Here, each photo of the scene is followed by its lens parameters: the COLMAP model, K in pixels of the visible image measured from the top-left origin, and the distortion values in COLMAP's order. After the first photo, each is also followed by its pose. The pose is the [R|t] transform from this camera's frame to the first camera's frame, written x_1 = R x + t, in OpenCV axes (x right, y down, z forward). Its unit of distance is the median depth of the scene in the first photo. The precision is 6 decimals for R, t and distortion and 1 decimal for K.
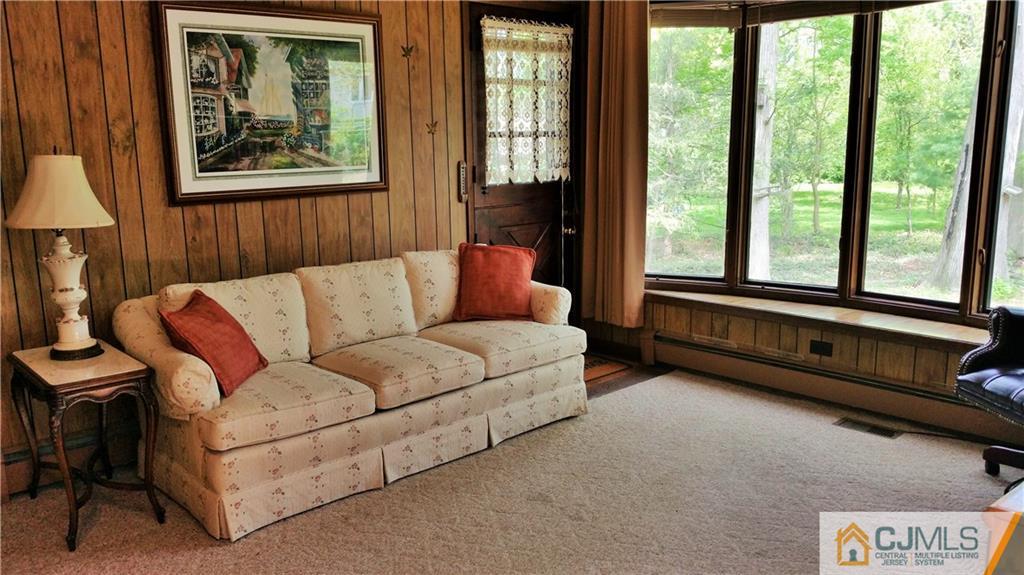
lens RADIAL K [[864.3, 0, 511.7], [0, 864.3, 291.0], [0, 0, 1]] dist [-0.003342, 0.000086]
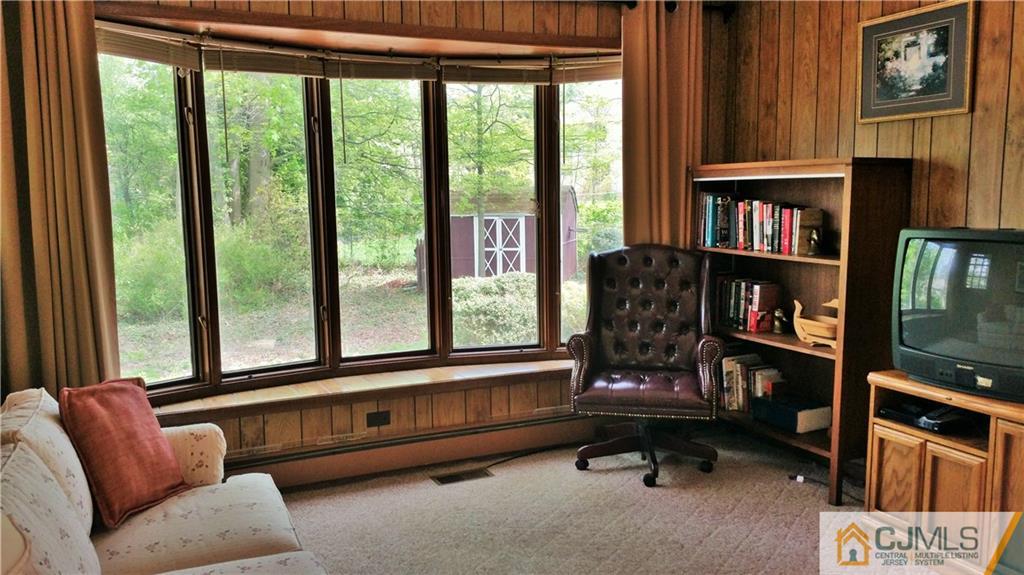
lens RADIAL K [[815.3, 0, 511.7], [0, 815.3, 288.2], [0, 0, 1]] dist [0.000520, -0.000741]
pose [[0.301013, -0.097265, 0.948647, -0.442222], [0.182719, 0.982236, 0.042731, -0.088147], [-0.935951, 0.160474, 0.313438, 0.556466]]
